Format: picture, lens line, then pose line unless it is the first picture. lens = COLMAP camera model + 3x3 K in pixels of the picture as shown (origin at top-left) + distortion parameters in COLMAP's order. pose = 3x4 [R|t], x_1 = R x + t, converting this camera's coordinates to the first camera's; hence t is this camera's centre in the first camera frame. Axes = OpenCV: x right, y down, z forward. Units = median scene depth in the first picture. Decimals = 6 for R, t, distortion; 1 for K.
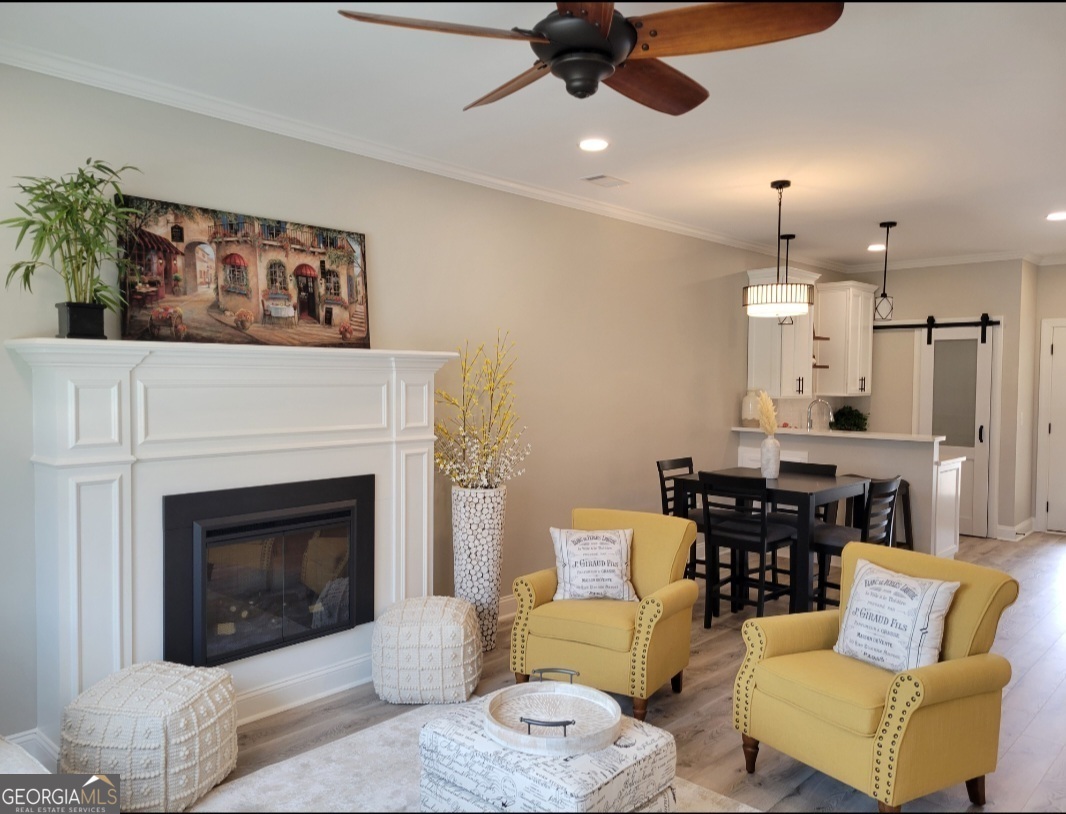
lens RADIAL K [[808.2, 0, 511.7], [0, 808.2, 399.0], [0, 0, 1]] dist [0.059426, -0.006177]
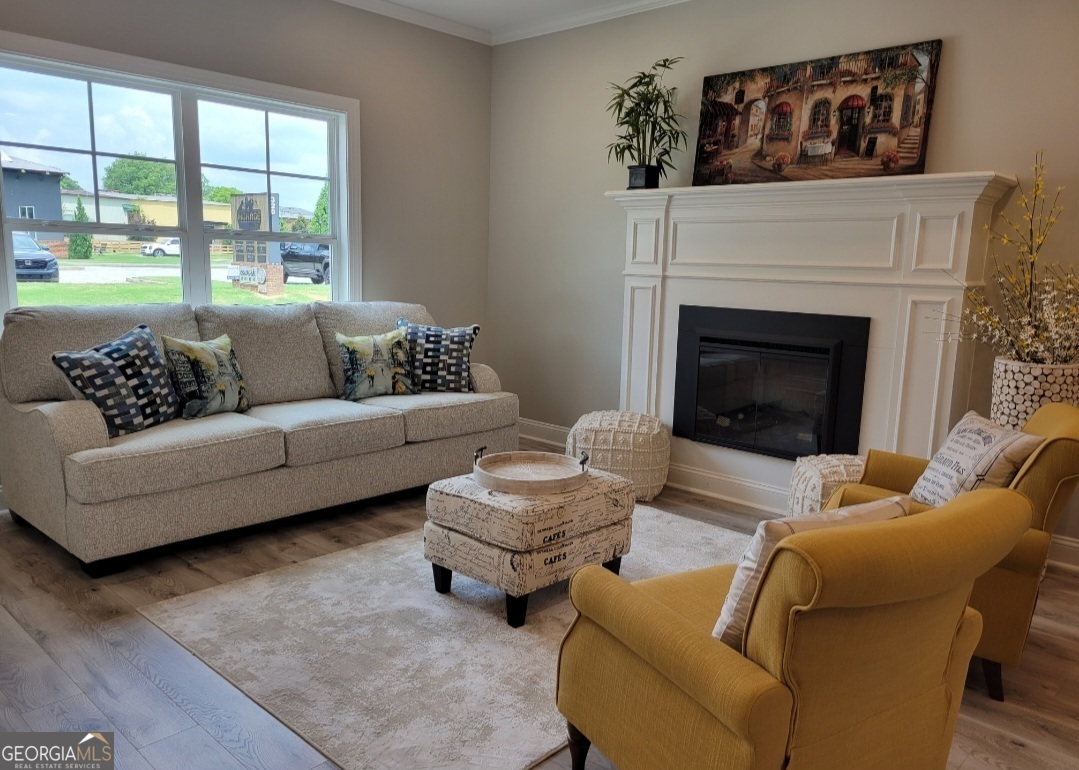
lens RADIAL K [[812.7, 0, 539.5], [0, 812.7, 385.0], [0, 0, 1]] dist [0.080118, -0.054339]
pose [[0.004306, 0.150700, -0.988570, 0.814997], [-0.054779, 0.987131, 0.150242, 0.051692], [0.998489, 0.053506, 0.012506, 0.657162]]
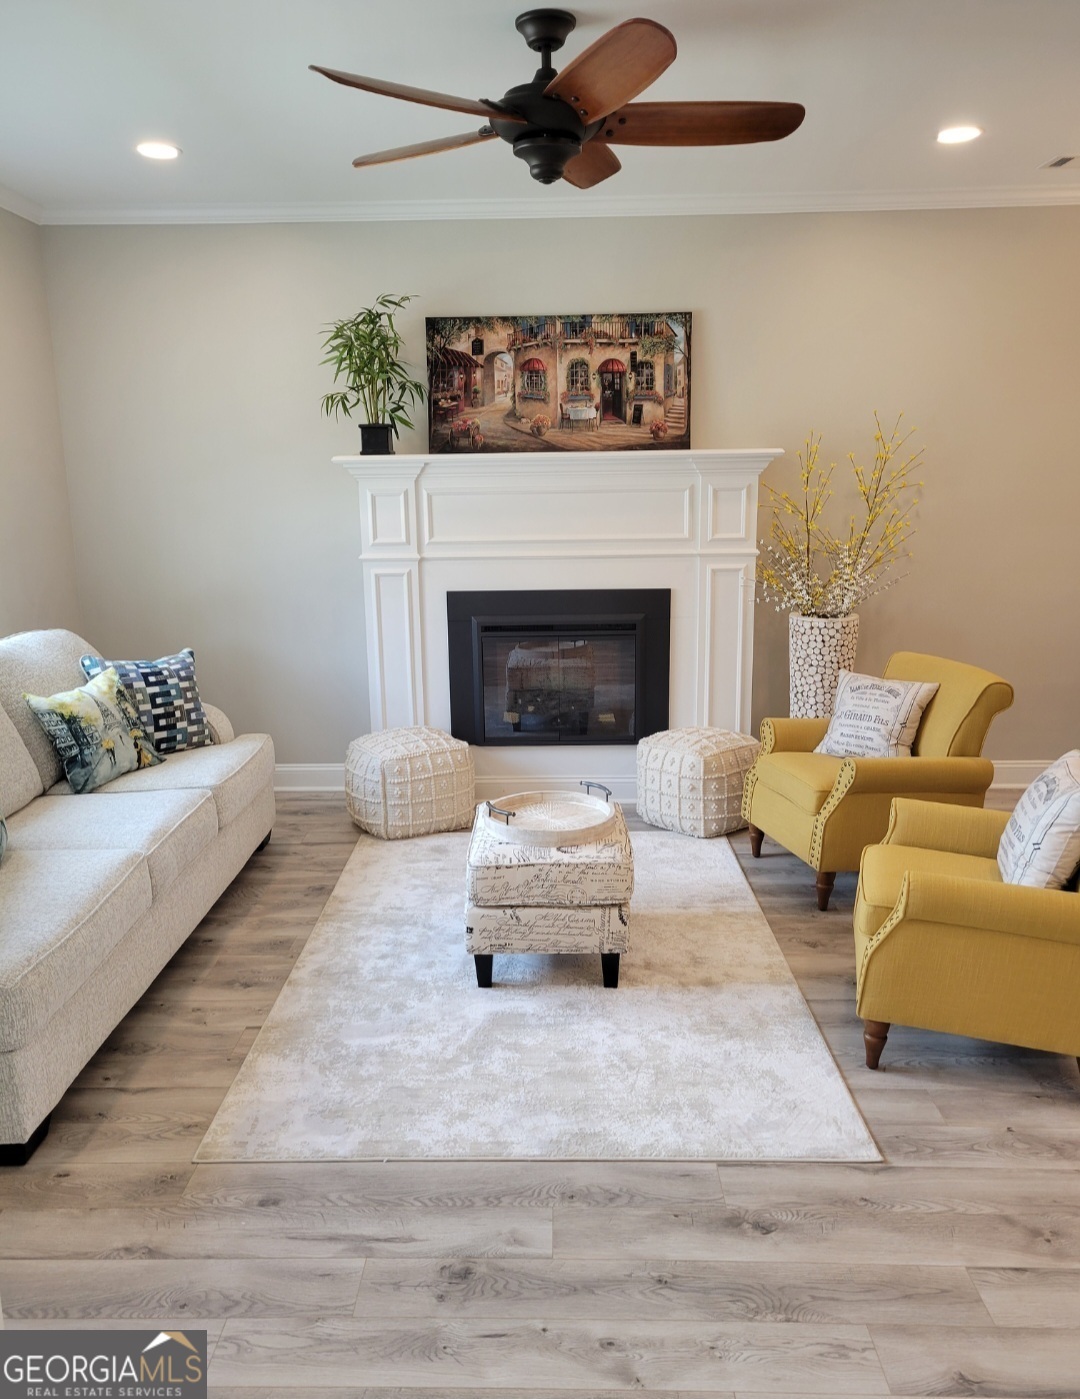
lens RADIAL K [[1089.5, 0, 524.3], [0, 1089.5, 696.1], [0, 0, 1]] dist [0.058184, 0.001975]
pose [[0.670051, 0.135907, -0.729767, 0.683125], [-0.002076, 0.983436, 0.181243, -0.012650], [0.742312, -0.119927, 0.659235, 0.046171]]
